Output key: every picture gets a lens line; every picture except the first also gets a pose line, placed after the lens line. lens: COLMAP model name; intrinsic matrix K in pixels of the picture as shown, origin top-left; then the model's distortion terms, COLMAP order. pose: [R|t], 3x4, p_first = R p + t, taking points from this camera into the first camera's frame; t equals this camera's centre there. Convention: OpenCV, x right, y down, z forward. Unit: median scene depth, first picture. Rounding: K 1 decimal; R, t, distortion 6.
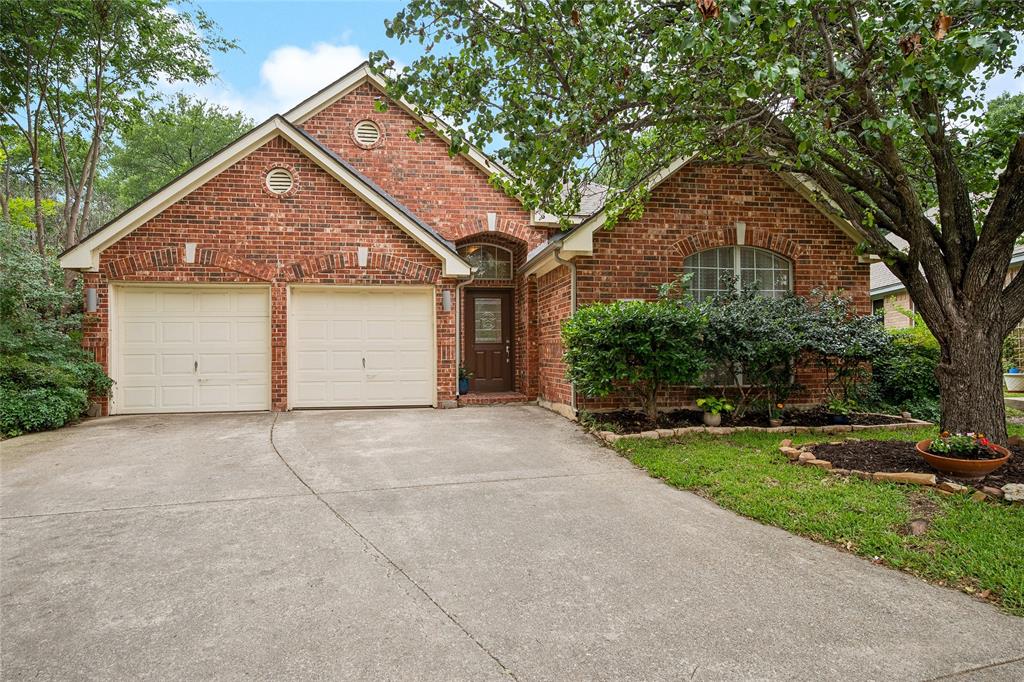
lens RADIAL K [[591.3, 0, 512.0], [0, 591.3, 339.7], [0, 0, 1]] dist [-0.002725, -0.001615]
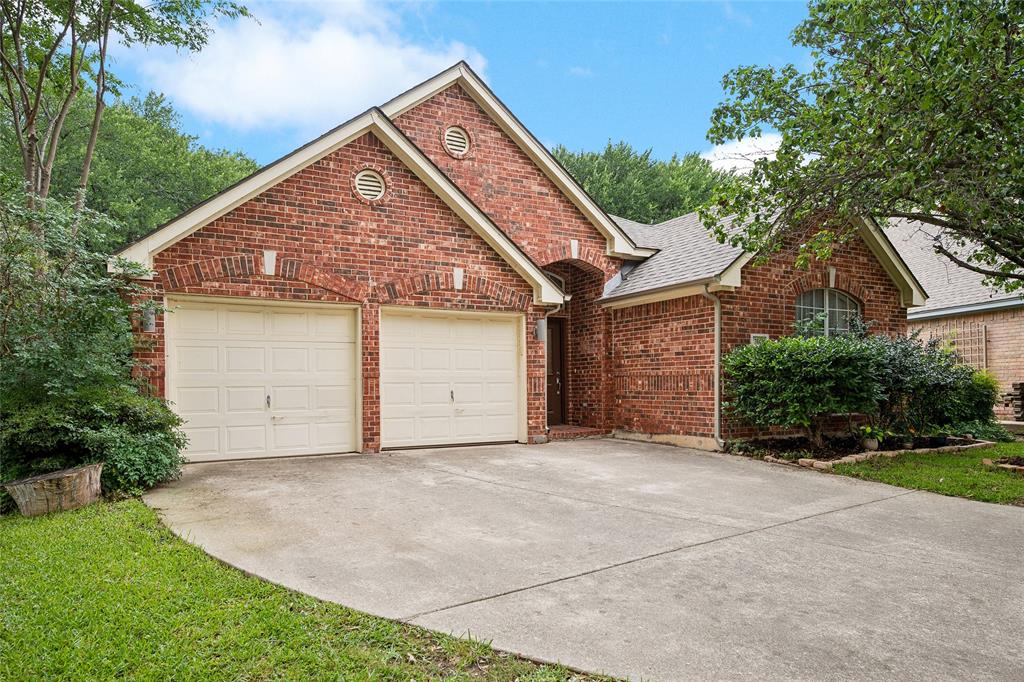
lens RADIAL K [[618.1, 0, 511.1], [0, 618.1, 381.6], [0, 0, 1]] dist [-0.000158, 0.000751]
pose [[0.949054, 0.002063, 0.315107, -0.484667], [-0.007610, 0.999837, 0.016376, 0.001001], [-0.315022, -0.017940, 0.948915, 0.077829]]
